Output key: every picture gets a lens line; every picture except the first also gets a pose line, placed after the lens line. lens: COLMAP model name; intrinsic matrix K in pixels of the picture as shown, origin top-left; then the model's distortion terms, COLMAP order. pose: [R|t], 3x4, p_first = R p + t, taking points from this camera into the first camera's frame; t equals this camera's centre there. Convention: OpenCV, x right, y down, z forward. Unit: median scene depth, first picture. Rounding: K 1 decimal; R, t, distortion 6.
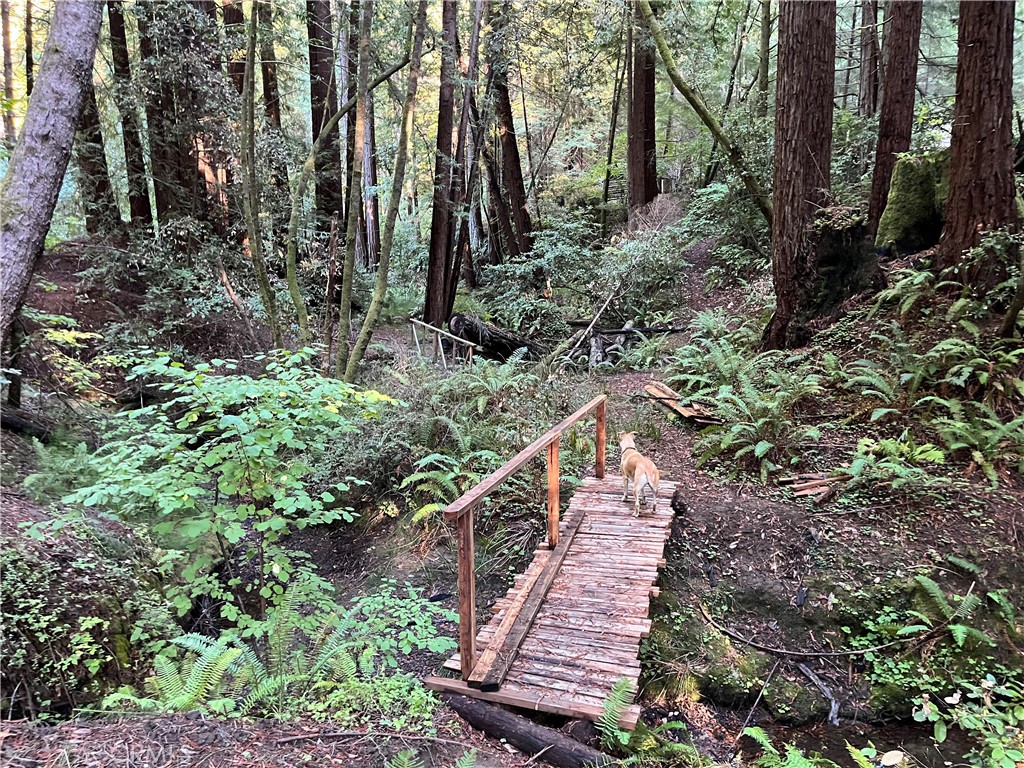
lens RADIAL K [[777.4, 0, 512.0], [0, 777.4, 384.0], [0, 0, 1]] dist [0.086560, -0.121148]
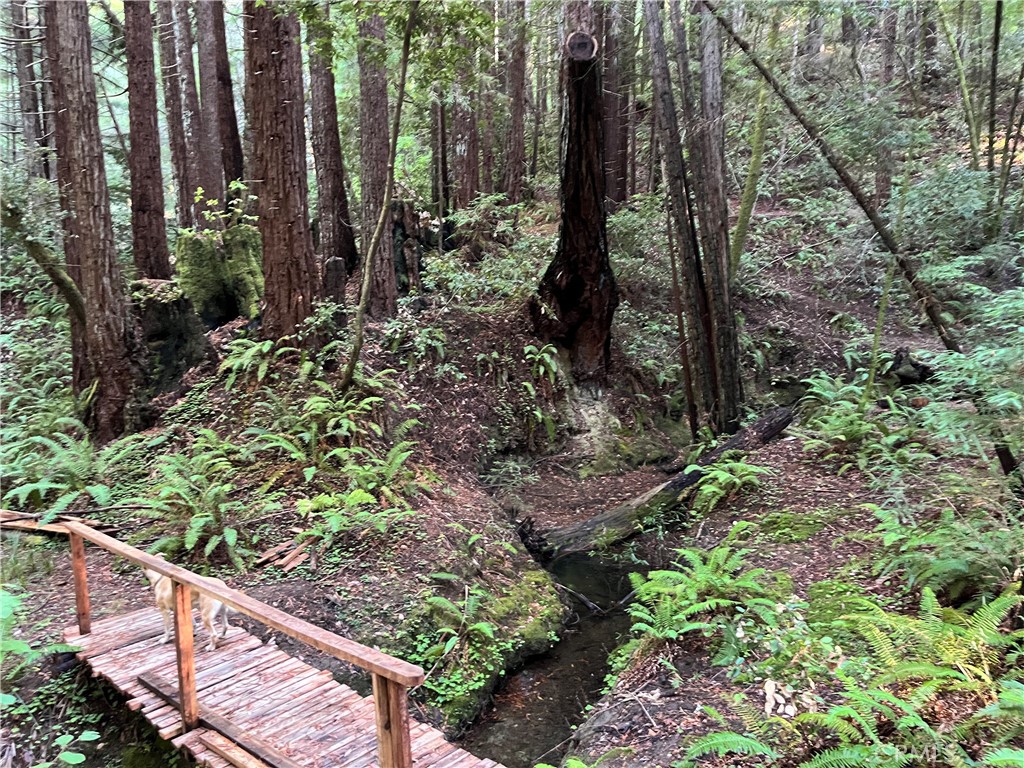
lens RADIAL K [[777.4, 0, 512.0], [0, 777.4, 384.0], [0, 0, 1]] dist [0.086560, -0.121148]
pose [[0.477153, -0.104887, 0.872539, -0.235665], [0.185654, 0.982475, 0.016577, -0.035739], [-0.858987, 0.154081, 0.488263, 0.181637]]
